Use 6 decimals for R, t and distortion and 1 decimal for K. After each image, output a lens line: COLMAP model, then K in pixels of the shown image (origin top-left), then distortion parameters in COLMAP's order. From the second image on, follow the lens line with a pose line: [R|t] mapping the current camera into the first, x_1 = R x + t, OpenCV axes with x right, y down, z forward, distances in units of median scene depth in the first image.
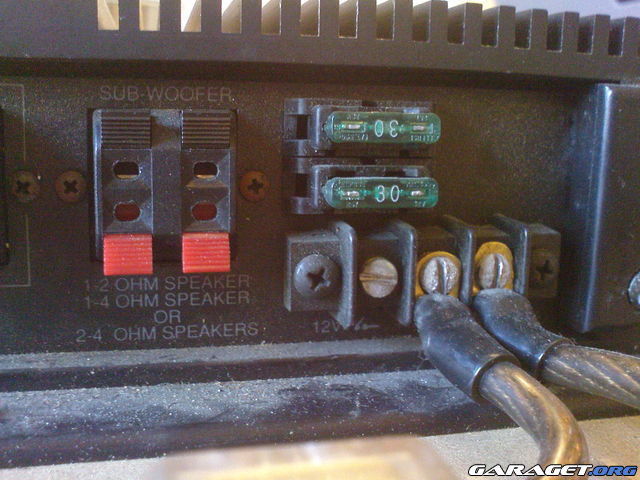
lens RADIAL K [[749.8, 0, 320.1], [0, 749.8, 239.1], [0, 0, 1]] dist [-0.097642, 0.000000]
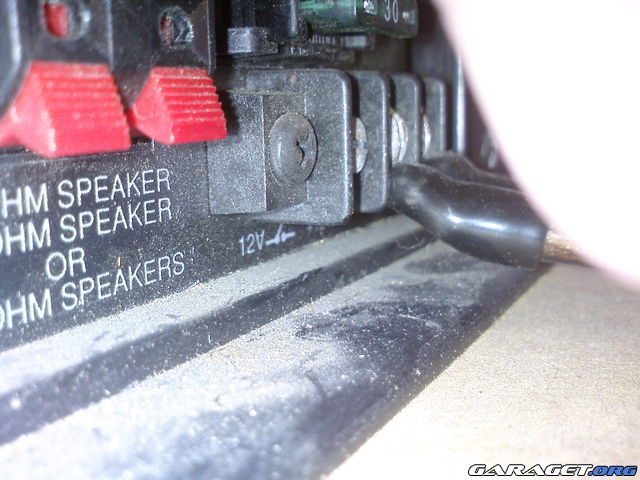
lens RADIAL K [[749.8, 0, 319.8], [0, 749.8, 239.8], [0, 0, 1]] dist [-0.097642, 0.000000]
pose [[0.678377, -0.171832, 0.714338, -0.438645], [0.175034, 0.982070, 0.070012, 0.082945], [-0.713560, 0.077539, 0.696290, 0.531710]]
